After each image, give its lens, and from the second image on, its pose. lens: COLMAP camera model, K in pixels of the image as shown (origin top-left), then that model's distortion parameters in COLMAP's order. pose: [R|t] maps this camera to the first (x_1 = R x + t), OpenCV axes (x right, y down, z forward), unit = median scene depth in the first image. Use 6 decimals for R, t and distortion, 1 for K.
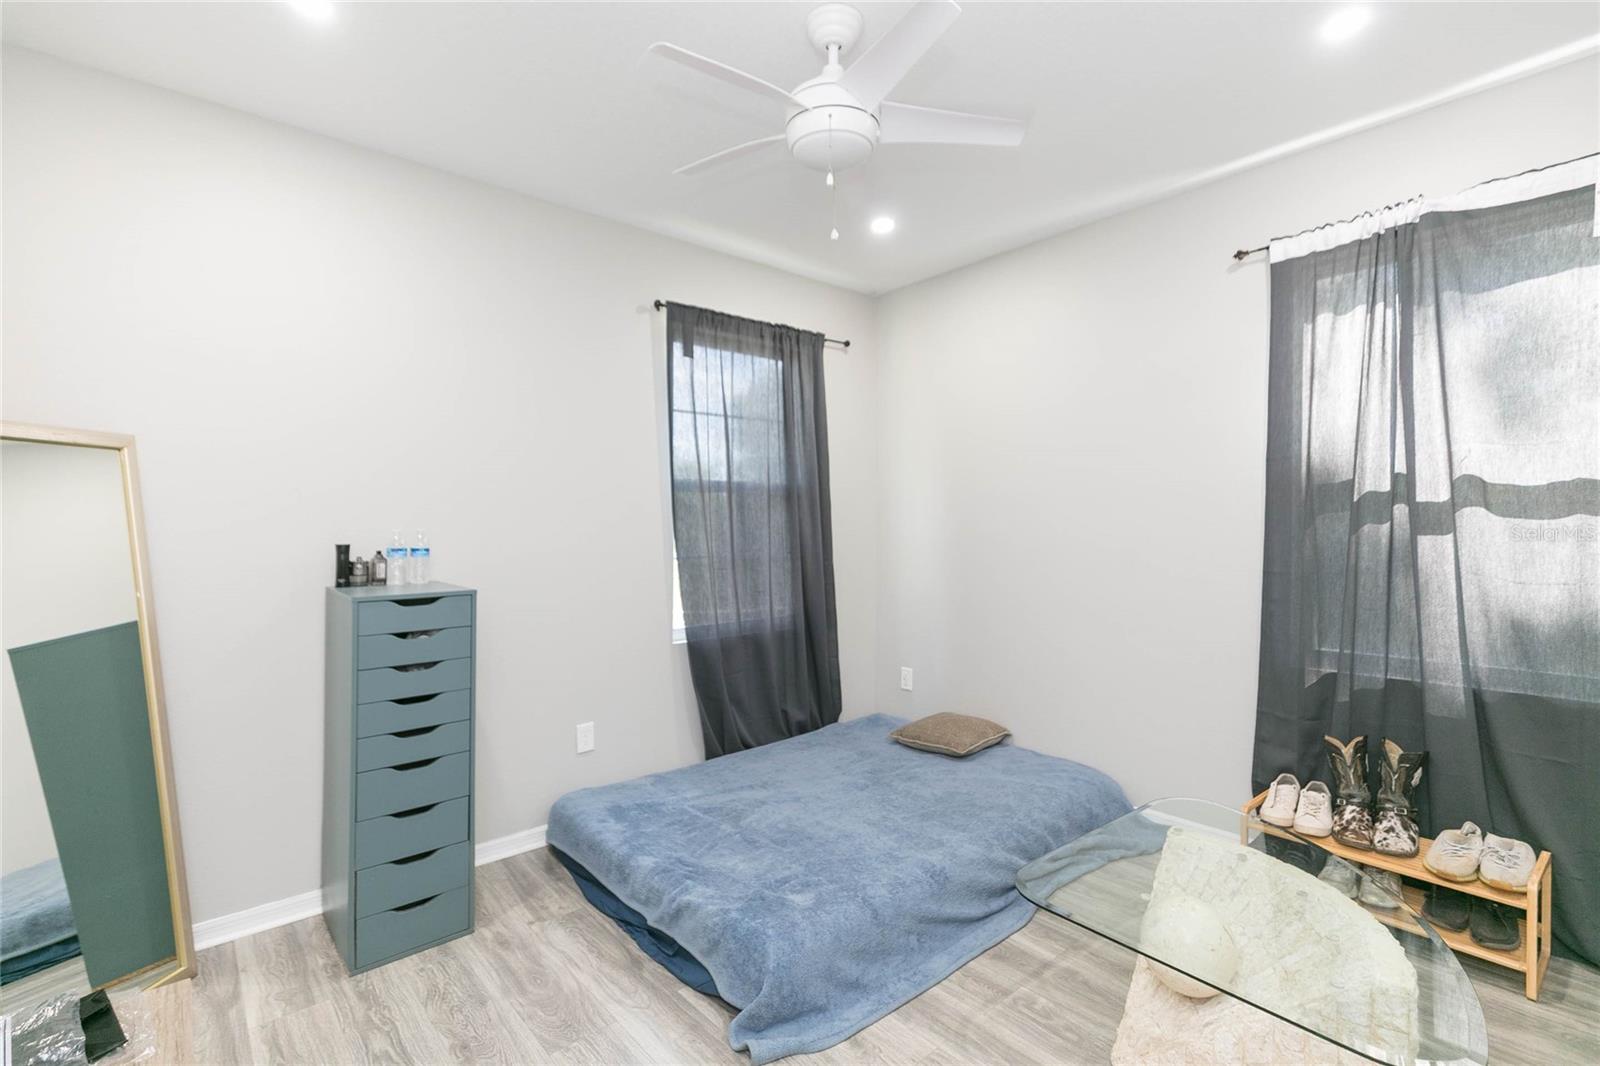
lens RADIAL K [[720.7, 0, 800.0], [0, 720.7, 533.0], [0, 0, 1]] dist [-0.001049, -0.000189]
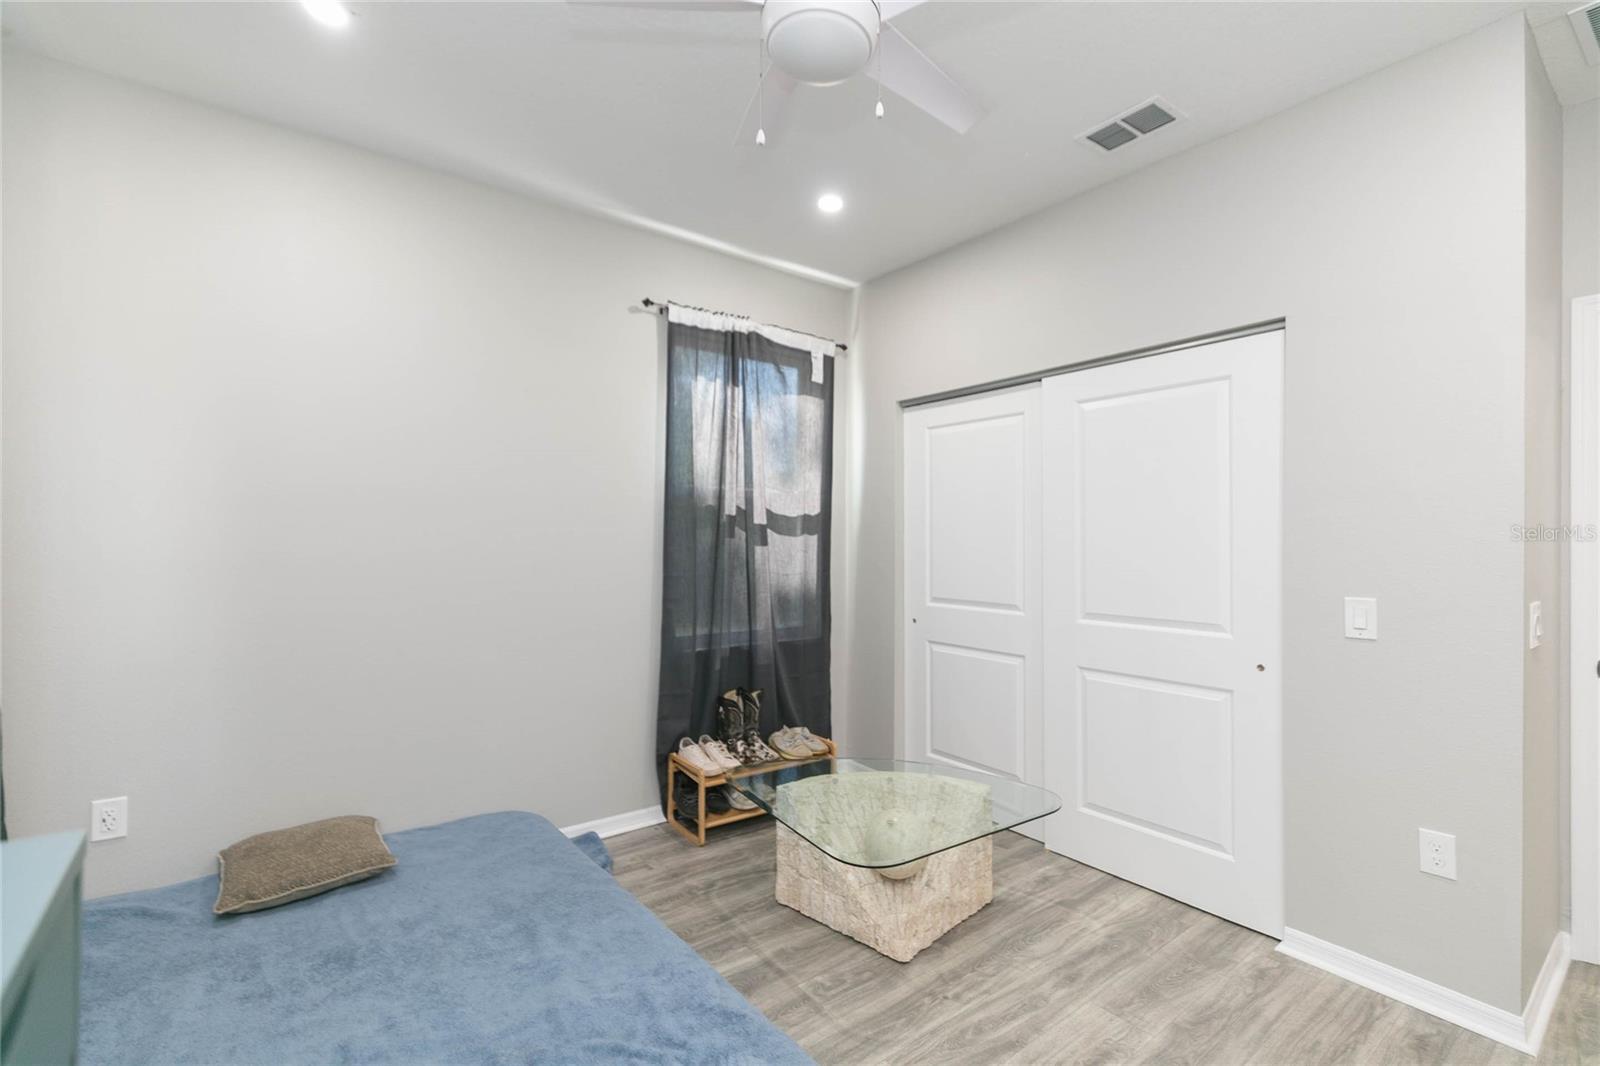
lens RADIAL K [[722.2, 0, 808.8], [0, 722.2, 544.6], [0, 0, 1]] dist [0.000788, 0.000132]
pose [[0.047929, -0.000245, 0.998851, -0.618057], [-0.006886, 0.999976, 0.000576, -0.002212], [-0.998827, -0.006906, 0.047926, 0.801454]]
